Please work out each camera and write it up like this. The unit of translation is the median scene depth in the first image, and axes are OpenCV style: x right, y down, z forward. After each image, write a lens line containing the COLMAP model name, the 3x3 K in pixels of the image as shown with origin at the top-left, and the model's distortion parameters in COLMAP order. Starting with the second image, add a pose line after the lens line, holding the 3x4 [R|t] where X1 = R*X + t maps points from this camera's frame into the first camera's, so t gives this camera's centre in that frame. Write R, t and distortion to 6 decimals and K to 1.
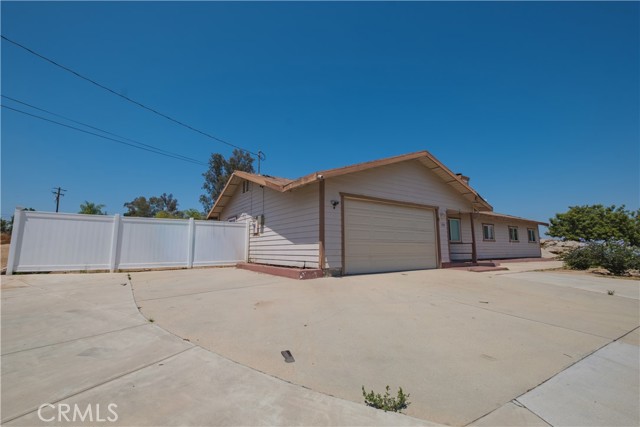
lens RADIAL K [[274.7, 0, 320.0], [0, 274.7, 213.5], [0, 0, 1]] dist [0.000927, 0.000090]
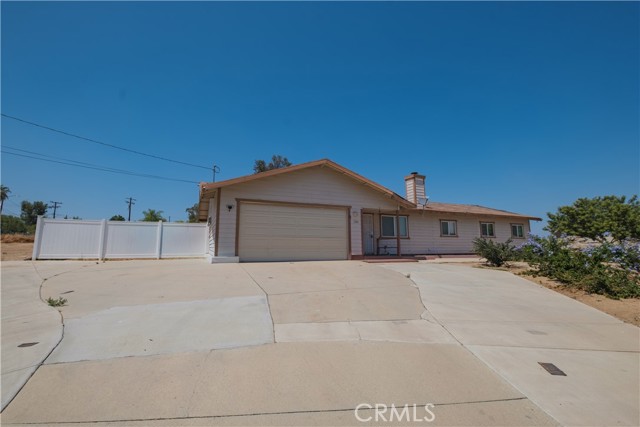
lens RADIAL K [[274.7, 0, 320.0], [0, 274.7, 213.5], [0, 0, 1]] dist [0.000927, 0.000090]
pose [[0.981508, -0.026777, -0.189537, 0.536273], [0.026685, 0.999639, -0.003039, 0.006609], [0.189550, -0.002075, 0.981869, -0.145914]]
